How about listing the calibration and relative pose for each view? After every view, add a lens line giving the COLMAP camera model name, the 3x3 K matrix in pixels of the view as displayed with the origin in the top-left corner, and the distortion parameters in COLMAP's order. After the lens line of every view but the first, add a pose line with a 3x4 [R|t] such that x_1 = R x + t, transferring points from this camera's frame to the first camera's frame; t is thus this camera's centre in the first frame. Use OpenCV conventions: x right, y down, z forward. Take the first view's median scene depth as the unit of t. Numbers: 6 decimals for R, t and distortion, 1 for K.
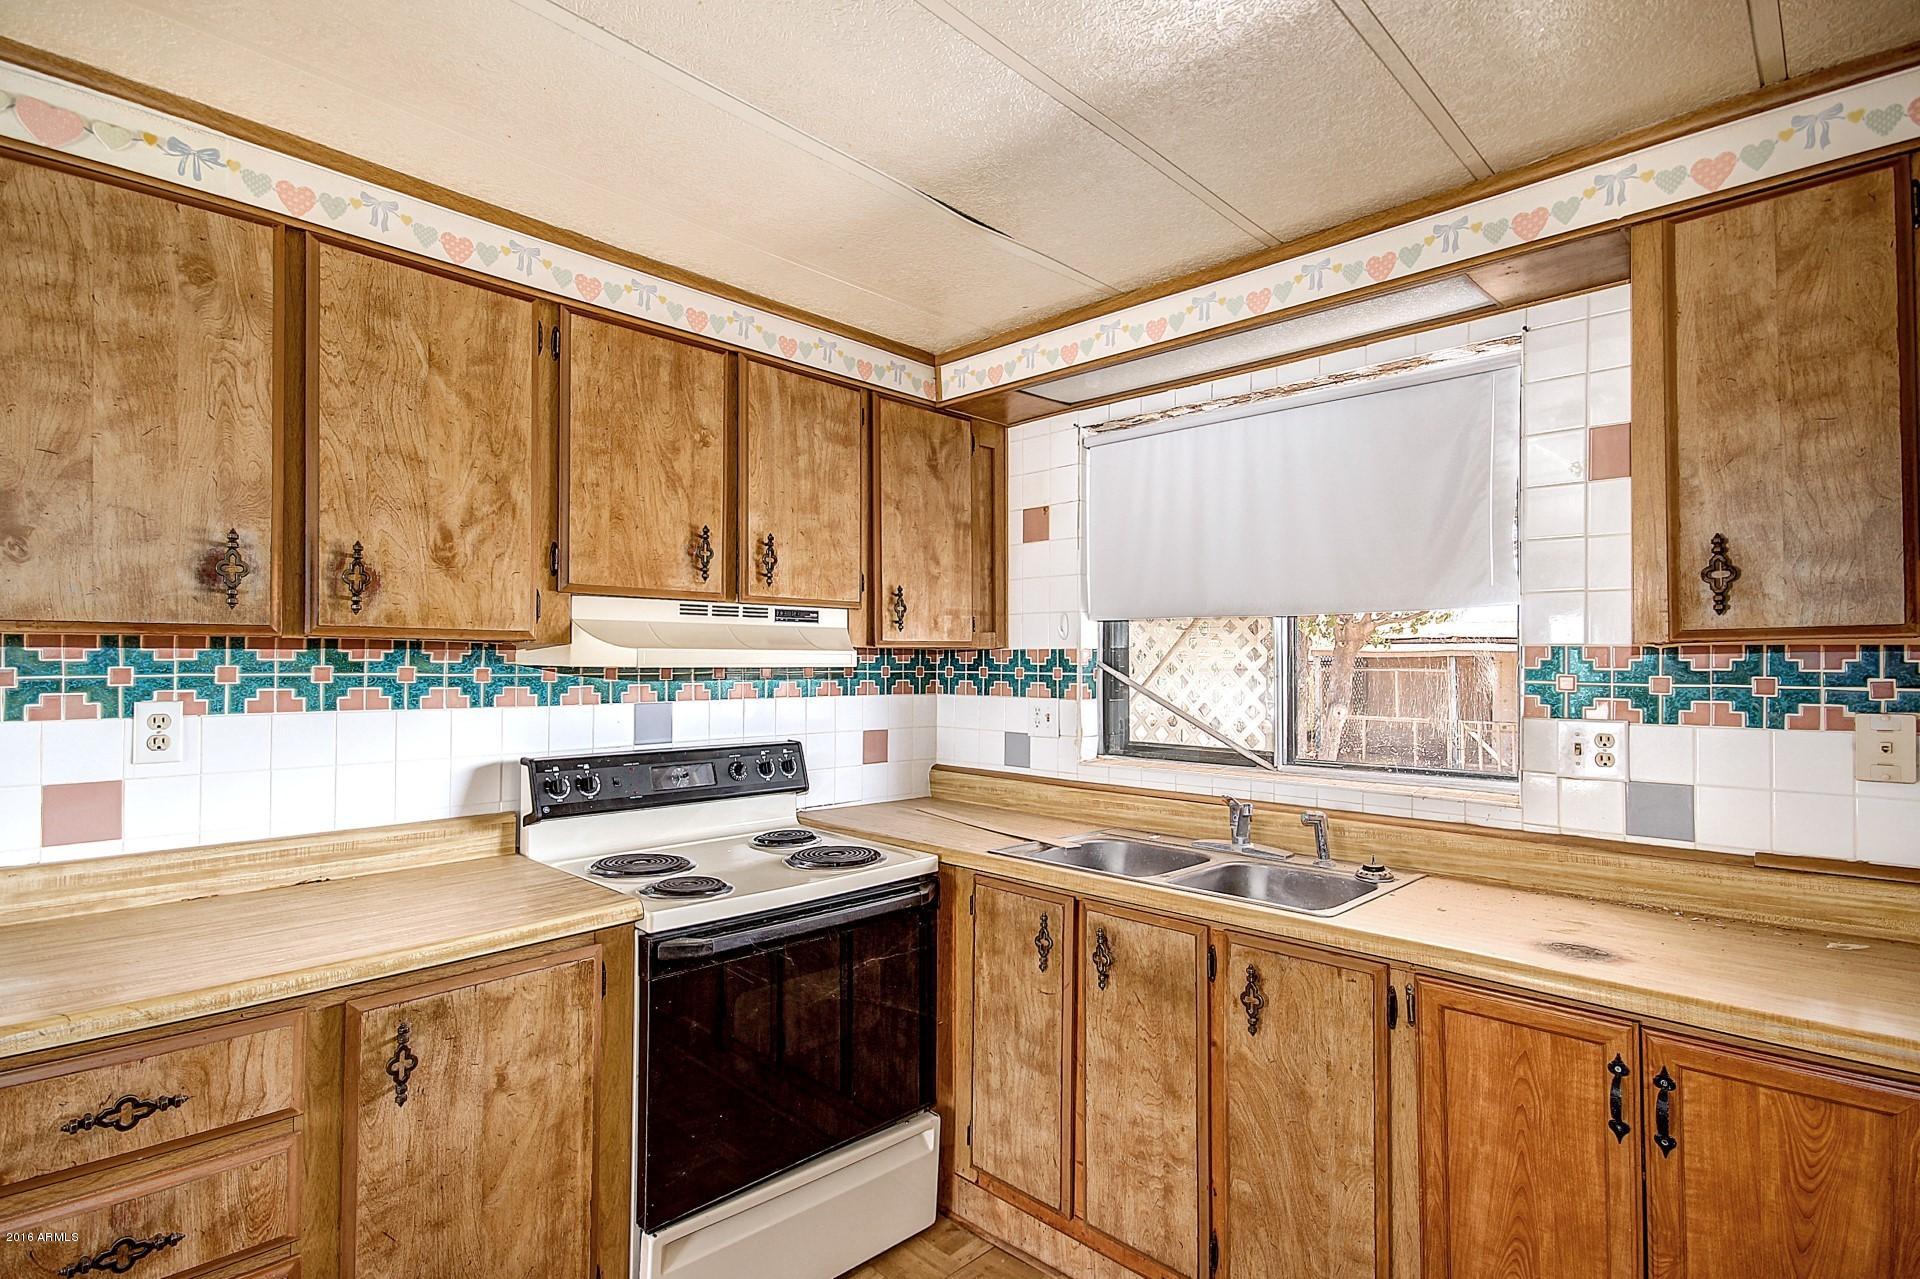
lens RADIAL K [[933.2, 0, 961.6], [0, 933.2, 651.4], [0, 0, 1]] dist [0.003519, 0.000921]
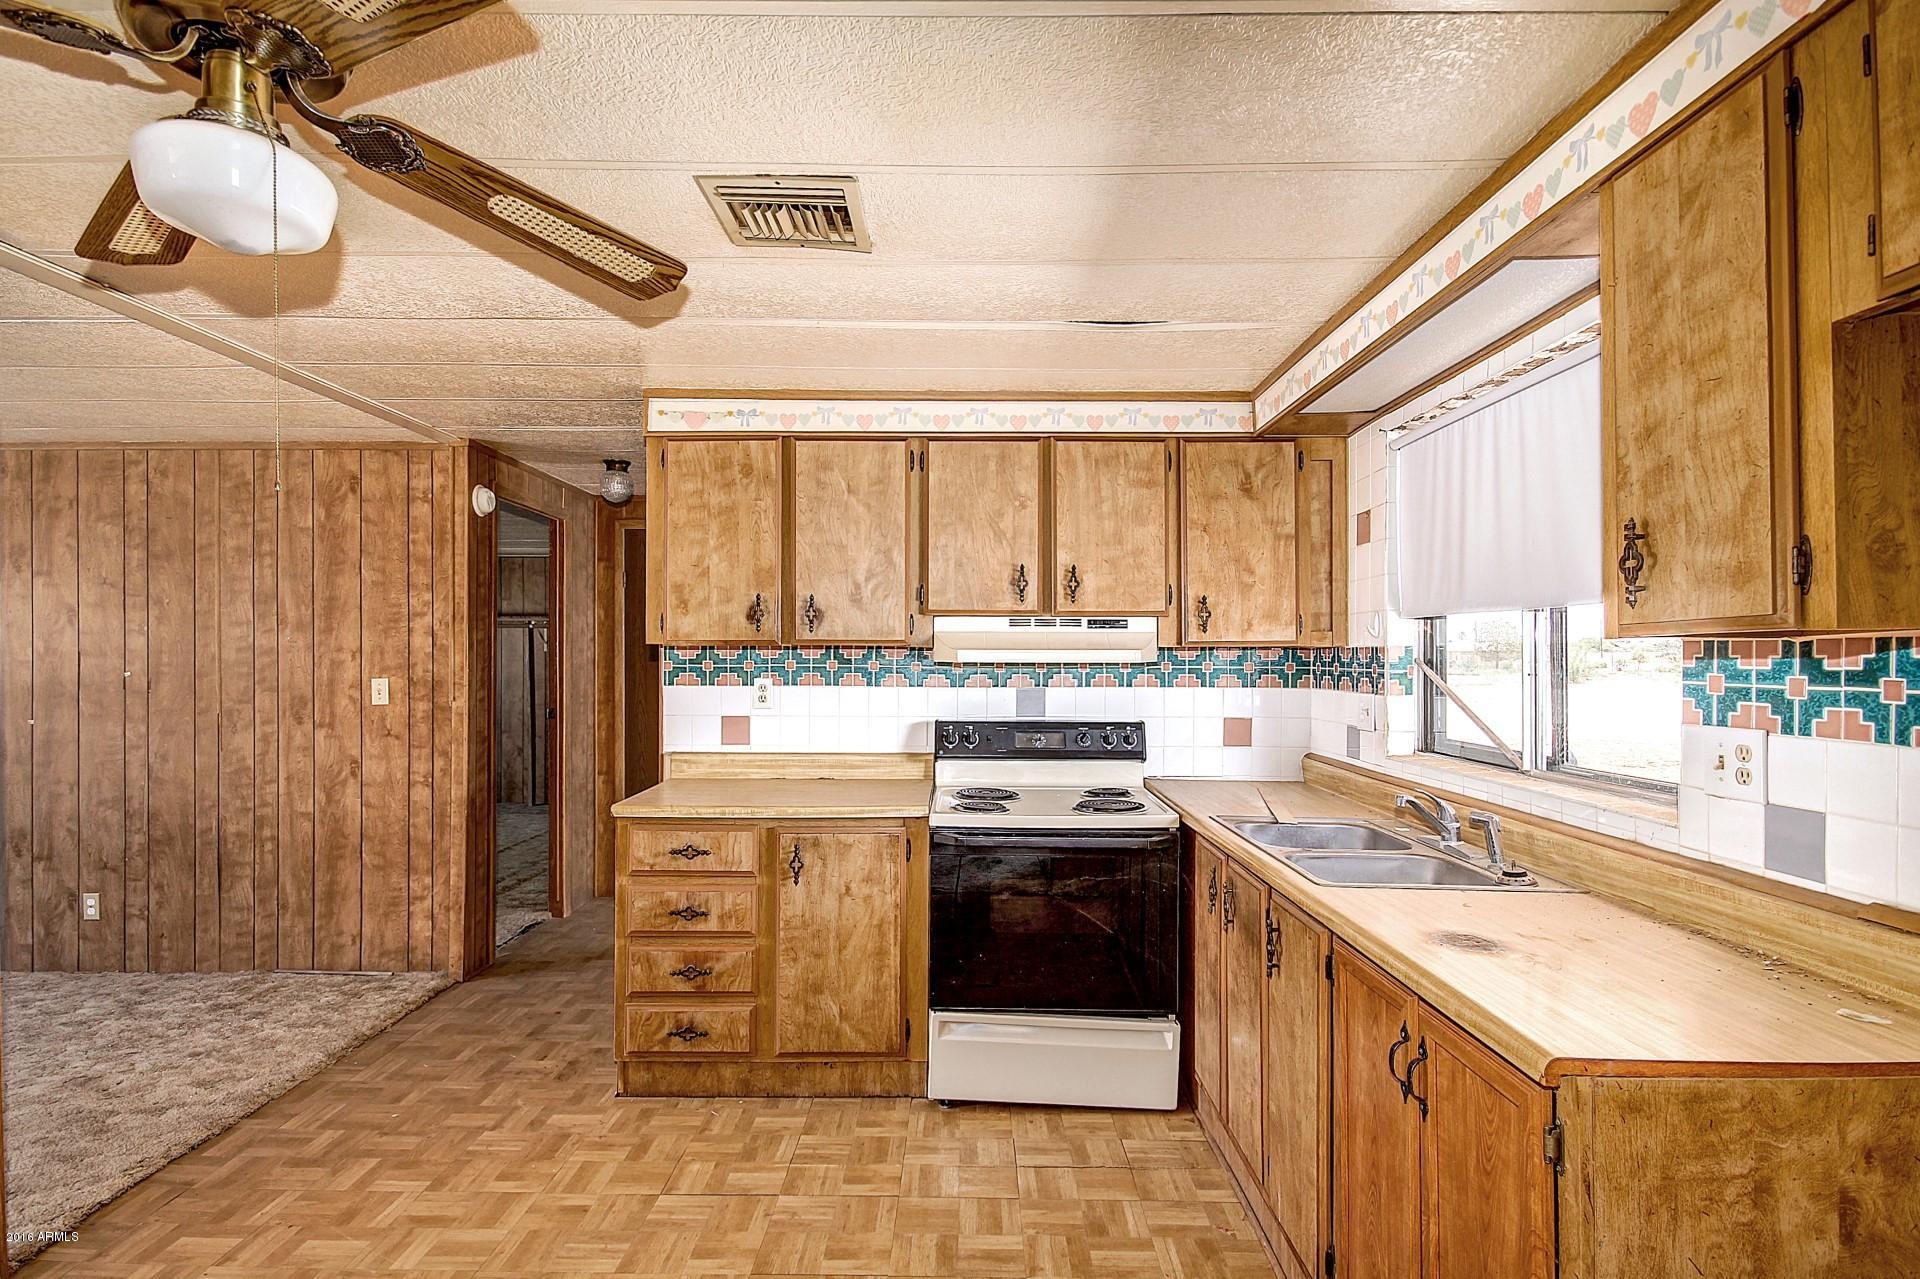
lens RADIAL K [[933.2, 0, 961.6], [0, 933.2, 651.4], [0, 0, 1]] dist [0.003519, 0.000921]
pose [[0.696376, -0.005340, -0.717657, 0.806136], [0.007047, 0.999975, -0.000603, 0.000177], [0.717642, -0.004637, 0.696397, -0.082951]]
